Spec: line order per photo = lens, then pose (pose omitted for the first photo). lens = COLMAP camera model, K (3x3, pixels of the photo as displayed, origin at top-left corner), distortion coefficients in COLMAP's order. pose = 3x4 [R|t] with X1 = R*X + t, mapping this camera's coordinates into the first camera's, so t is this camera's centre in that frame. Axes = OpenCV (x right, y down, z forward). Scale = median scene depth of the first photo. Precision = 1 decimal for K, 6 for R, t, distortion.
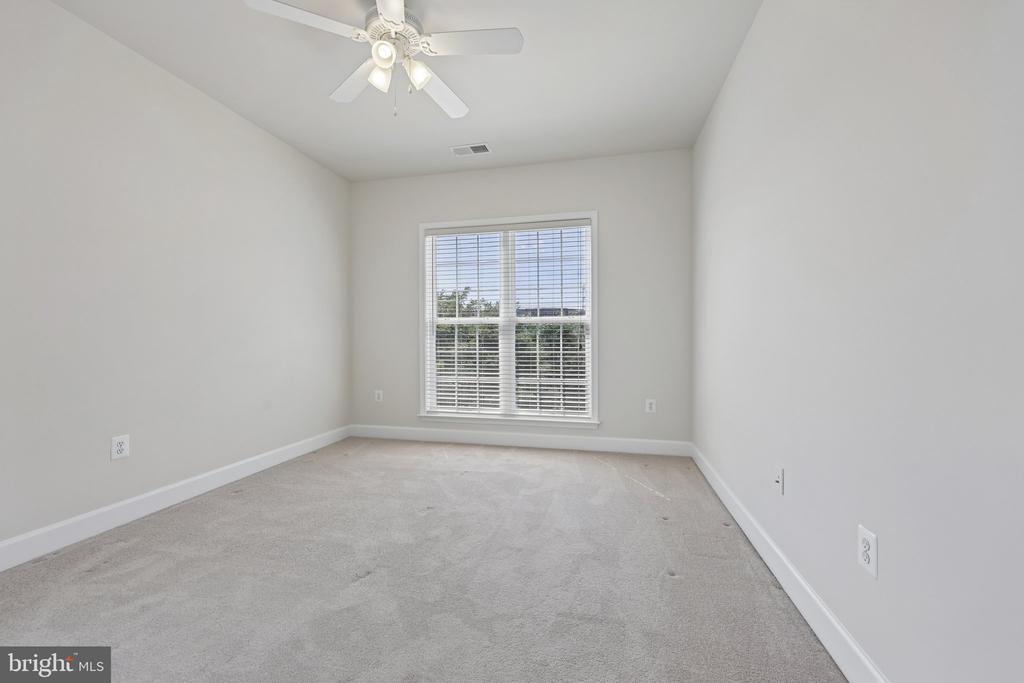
lens RADIAL K [[410.8, 0, 512.8], [0, 410.8, 335.2], [0, 0, 1]] dist [-0.001949, -0.000124]
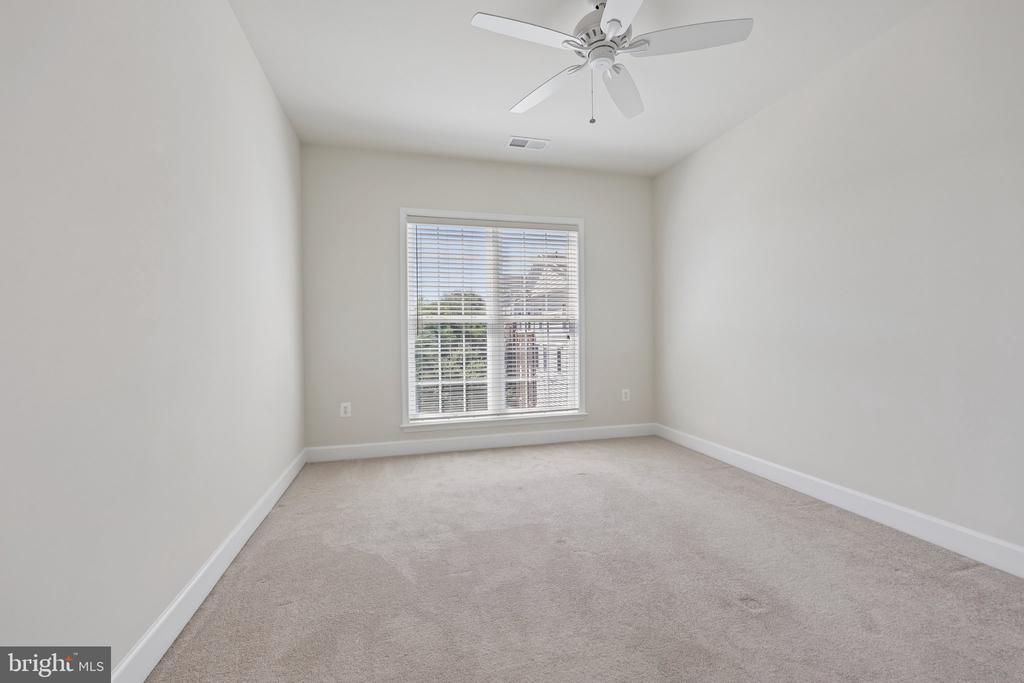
lens RADIAL K [[416.0, 0, 507.5], [0, 416.0, 333.2], [0, 0, 1]] dist [0.007081, 0.000175]
pose [[0.888316, -0.003096, 0.459223, -0.440129], [0.005928, 0.999971, -0.004725, 0.002891], [-0.459195, 0.006920, 0.888309, 0.108451]]
